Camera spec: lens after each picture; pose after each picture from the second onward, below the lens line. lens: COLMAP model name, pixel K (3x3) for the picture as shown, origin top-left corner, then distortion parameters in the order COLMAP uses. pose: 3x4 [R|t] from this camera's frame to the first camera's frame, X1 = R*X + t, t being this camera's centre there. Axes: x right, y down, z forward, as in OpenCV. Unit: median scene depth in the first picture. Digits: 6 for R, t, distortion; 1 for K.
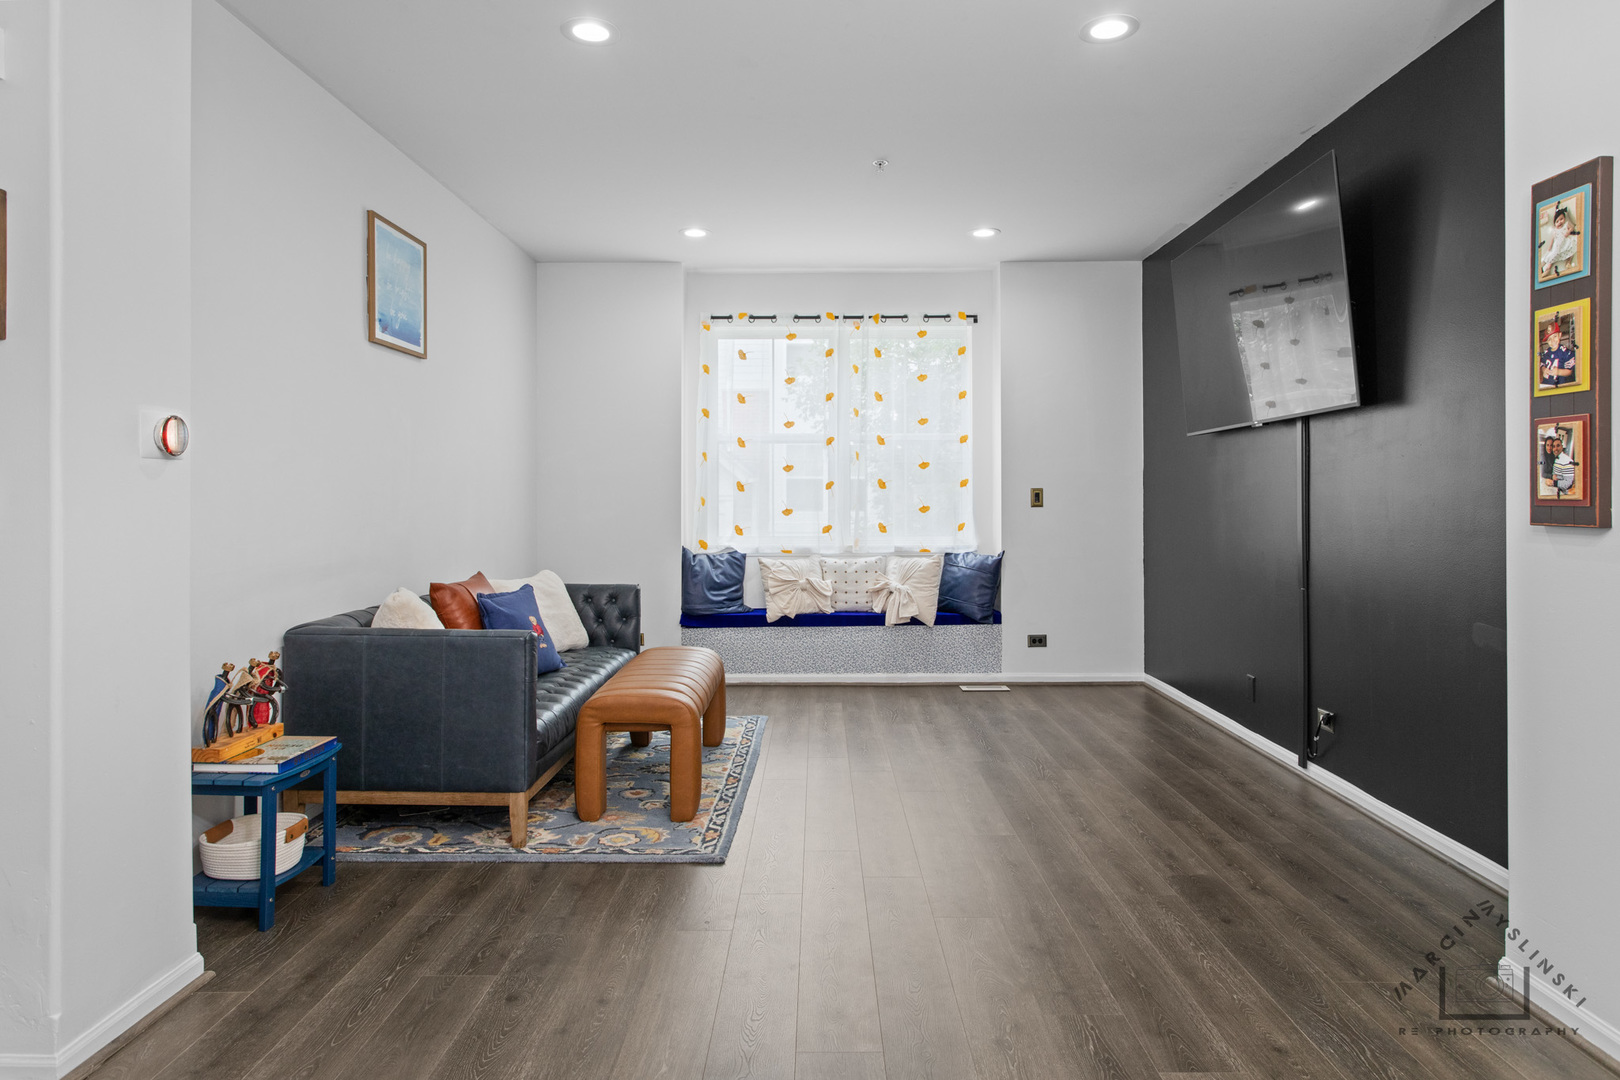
lens RADIAL K [[969.3, 0, 812.1], [0, 969.3, 499.2], [0, 0, 1]] dist [0.001174, -0.000184]
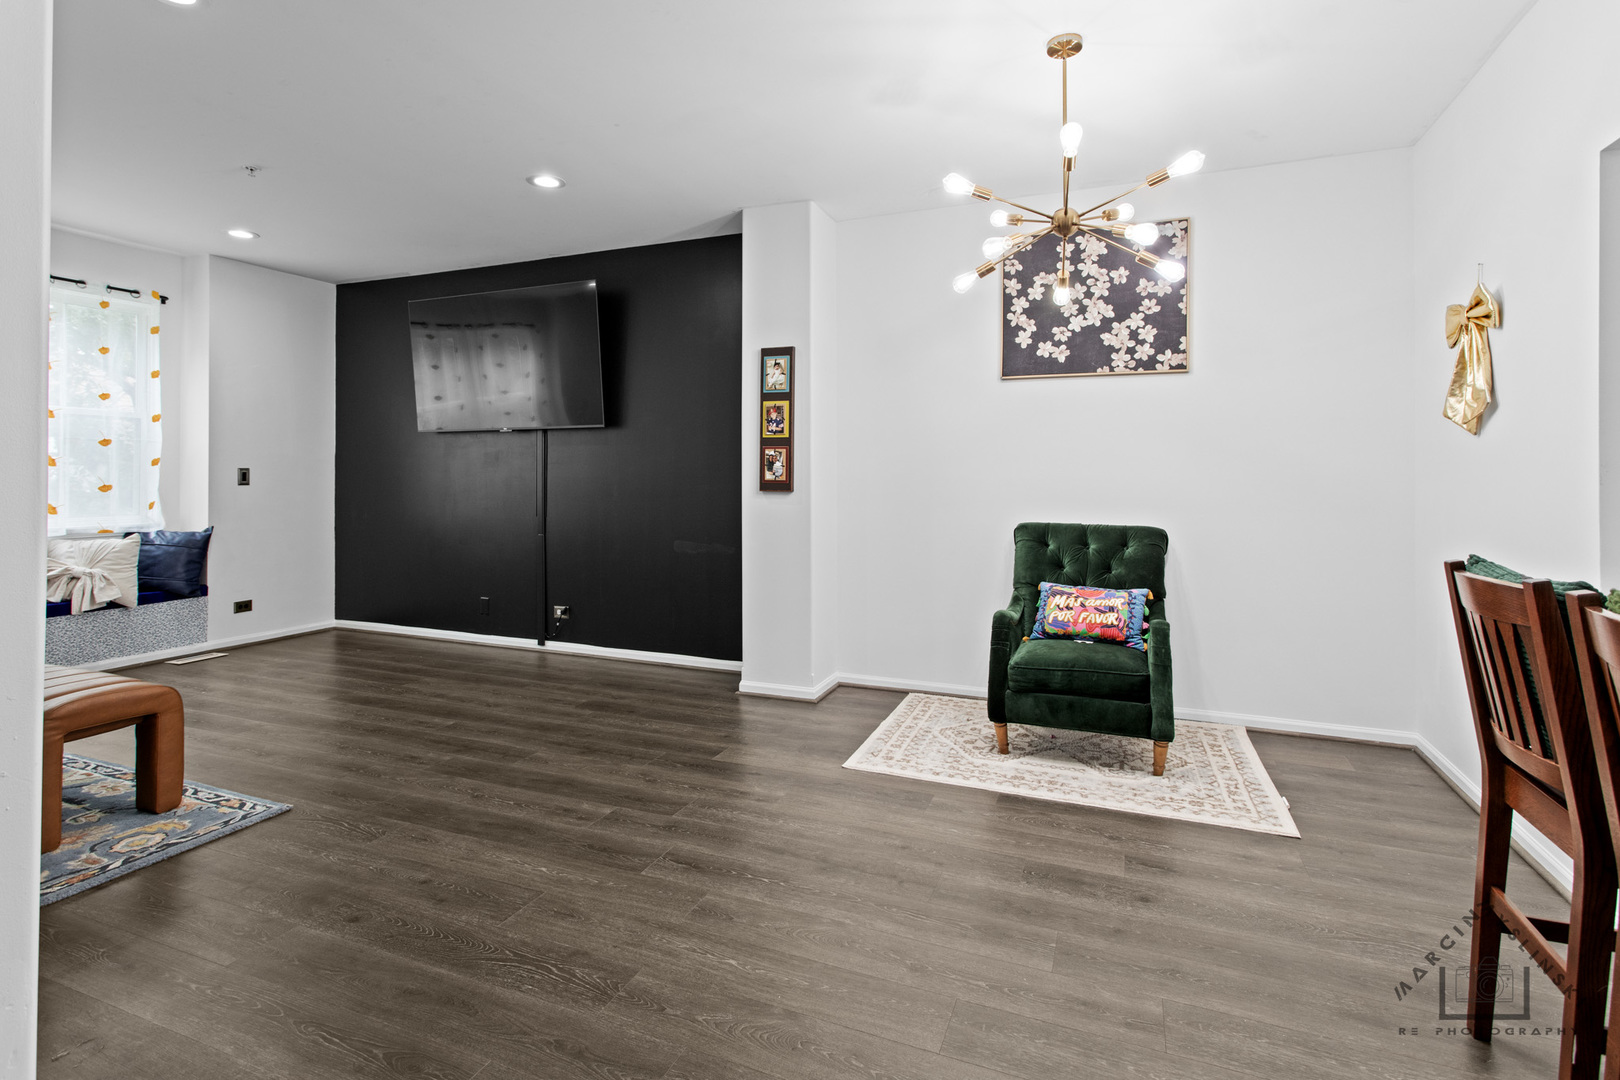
lens RADIAL K [[794.6, 0, 809.4], [0, 794.6, 470.3], [0, 0, 1]] dist [0.023443, 0.000582]
pose [[0.377838, 0.012314, 0.925790, -0.554057], [-0.004046, 0.999924, -0.011649, -0.001125], [-0.925863, 0.000656, 0.377859, 0.084429]]
